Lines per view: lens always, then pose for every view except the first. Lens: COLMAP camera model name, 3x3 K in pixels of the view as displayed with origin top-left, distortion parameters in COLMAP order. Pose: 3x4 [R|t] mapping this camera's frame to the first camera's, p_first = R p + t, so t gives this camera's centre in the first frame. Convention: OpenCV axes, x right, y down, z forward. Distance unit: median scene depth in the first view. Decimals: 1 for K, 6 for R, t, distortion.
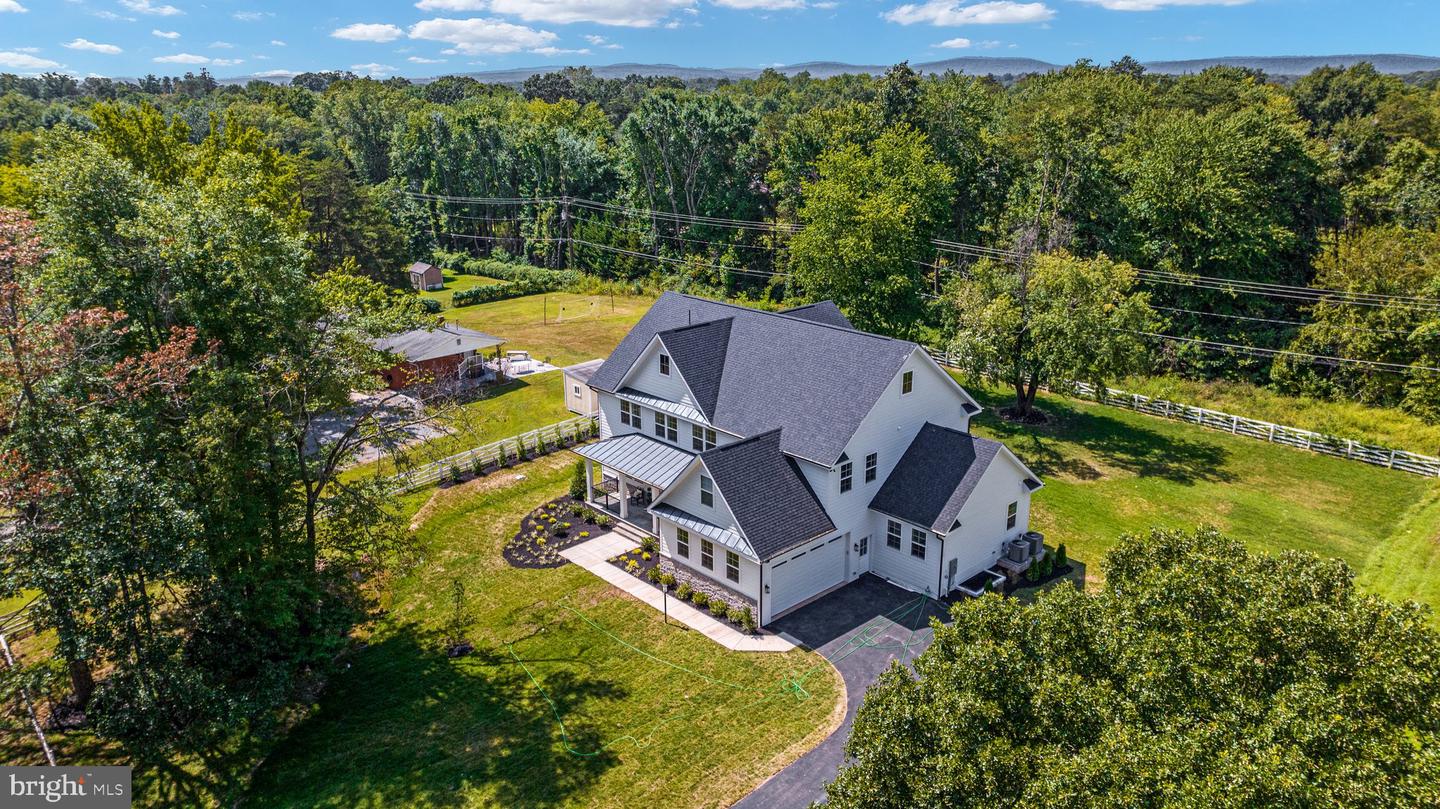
lens RADIAL K [[998.4, 0, 720.0], [0, 998.4, 404.5], [0, 0, 1]] dist [-0.009243, -0.002033]
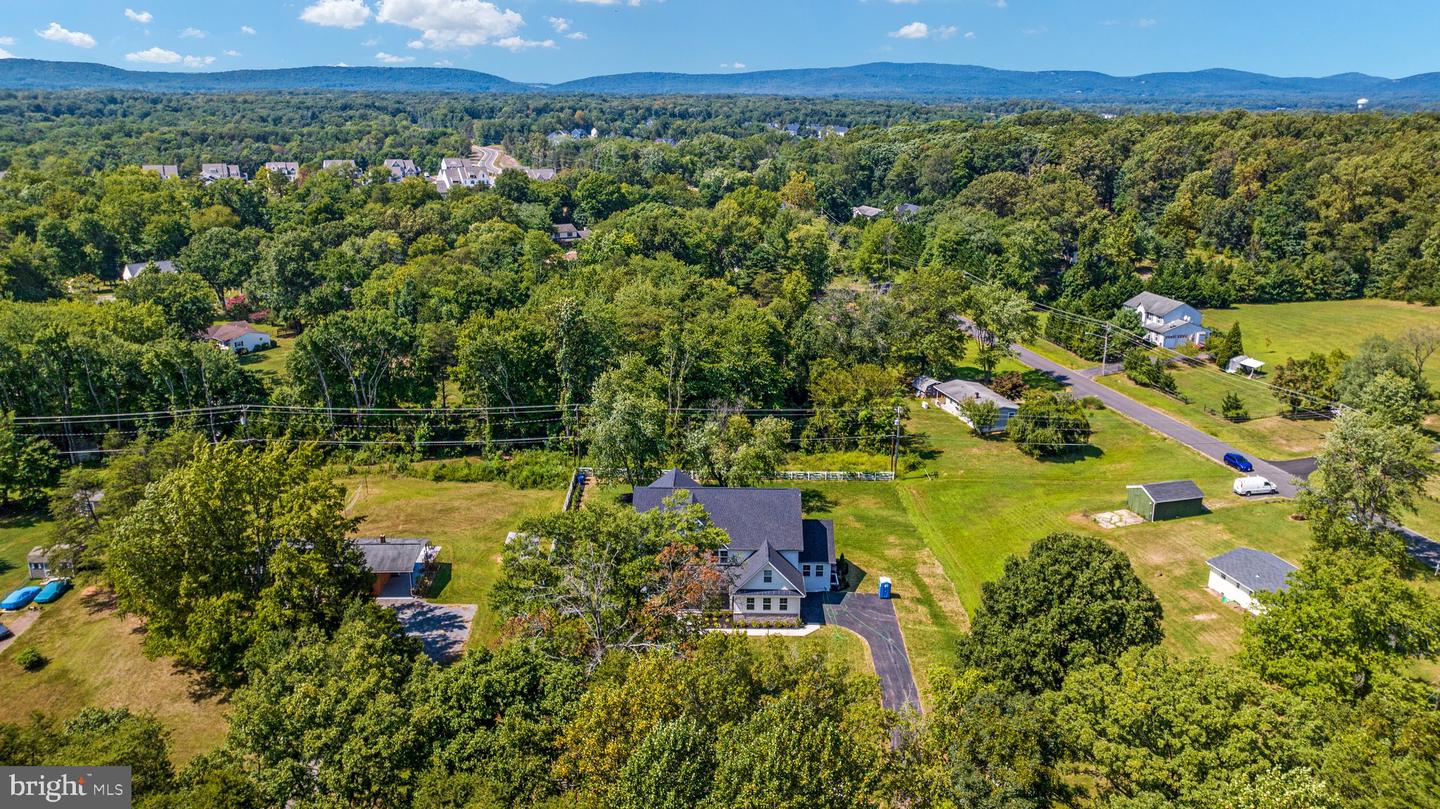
lens RADIAL K [[1047.3, 0, 720.0], [0, 1047.3, 404.5], [0, 0, 1]] dist [-0.008796, -0.002992]
pose [[0.688771, -0.199024, 0.697125, -1.458910], [0.209980, 0.975130, 0.070929, -0.423777], [-0.693904, 0.097529, 0.713432, -0.576215]]
